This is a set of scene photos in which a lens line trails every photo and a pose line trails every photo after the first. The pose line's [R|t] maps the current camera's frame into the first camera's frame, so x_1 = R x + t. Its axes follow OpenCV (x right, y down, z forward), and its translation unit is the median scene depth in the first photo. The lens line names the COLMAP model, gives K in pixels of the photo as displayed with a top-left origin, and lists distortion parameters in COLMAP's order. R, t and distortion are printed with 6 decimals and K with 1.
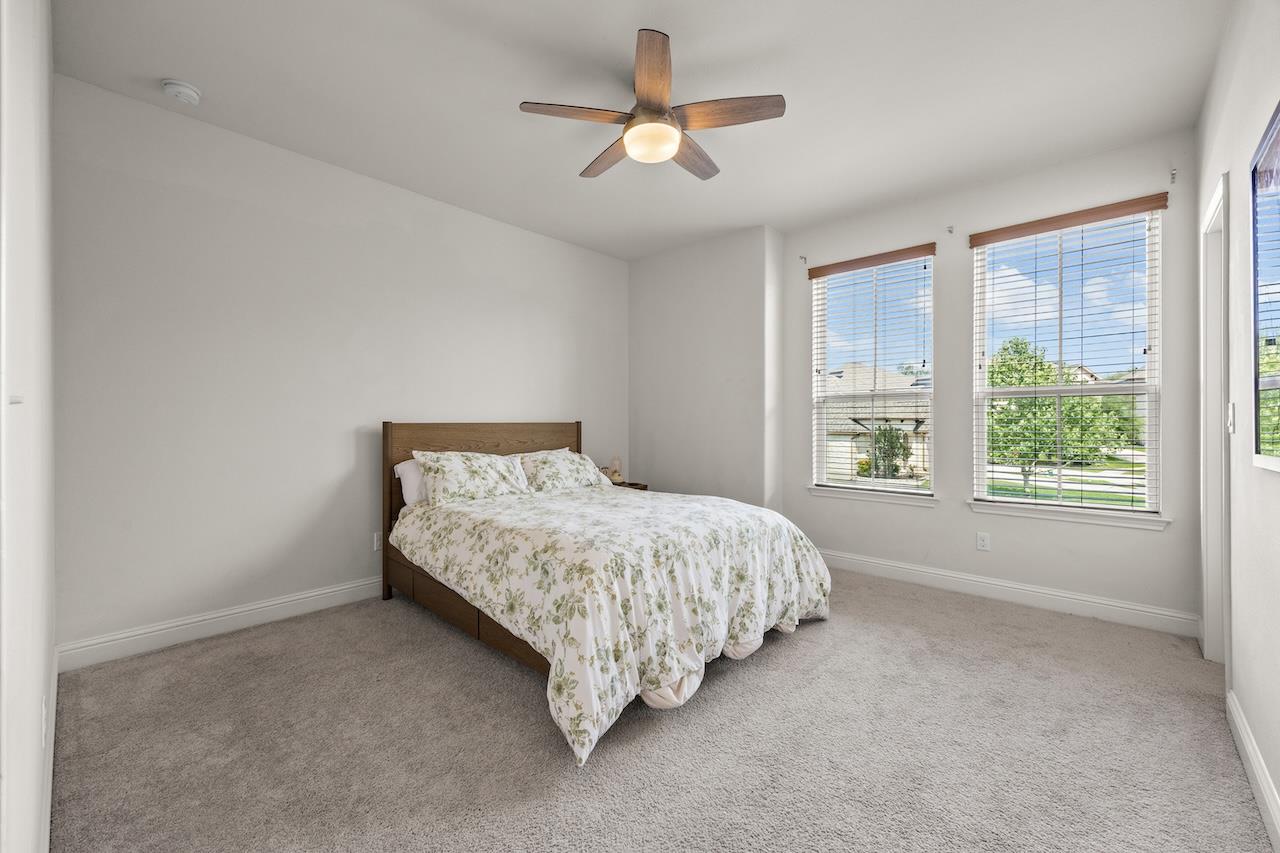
lens RADIAL K [[493.6, 0, 642.1], [0, 493.6, 439.2], [0, 0, 1]] dist [0.000369, 0.000120]
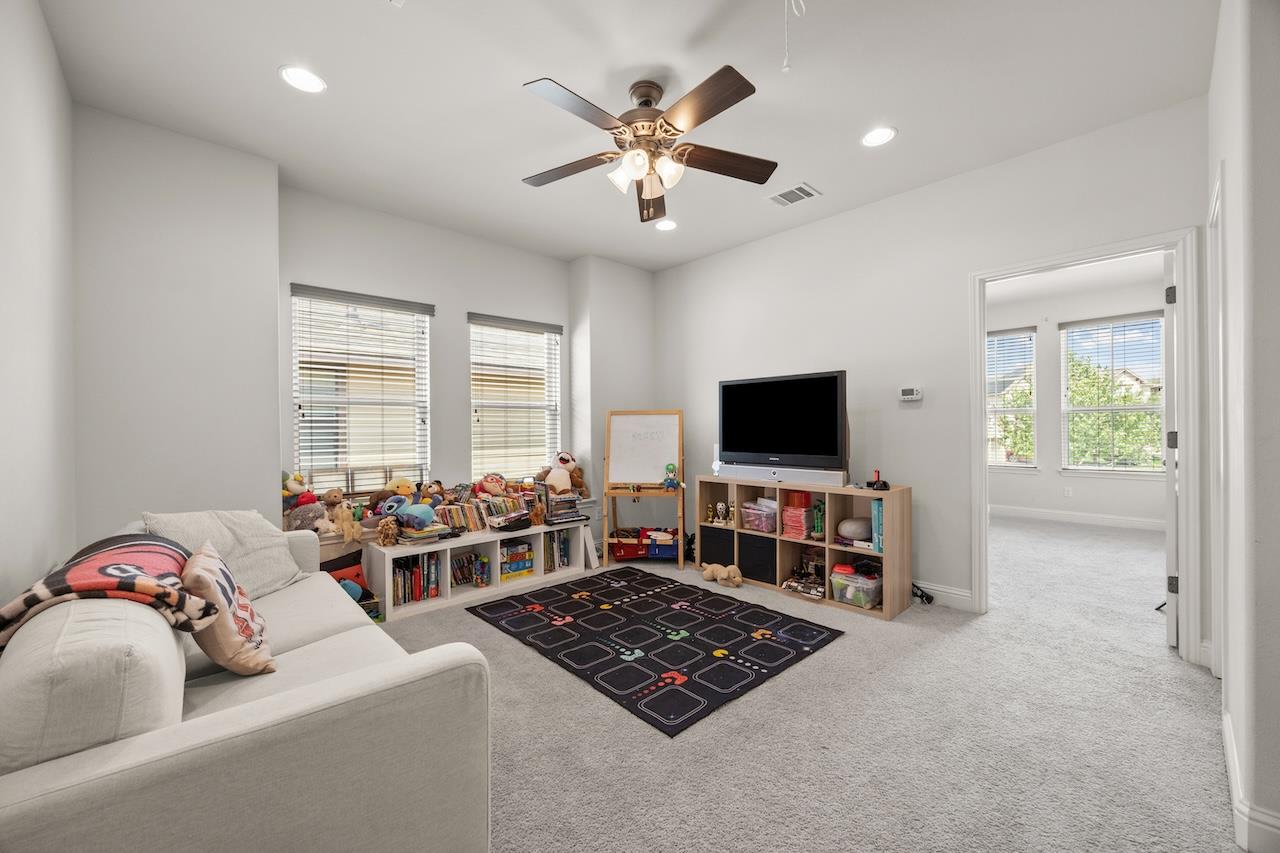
lens RADIAL K [[493.6, 0, 642.1], [0, 493.6, 439.2], [0, 0, 1]] dist [0.000369, 0.000120]
pose [[0.998831, -0.004696, -0.048112, -0.749680], [0.004180, 0.999933, -0.010819, 0.026257], [0.048159, 0.010605, 0.998783, -0.849379]]
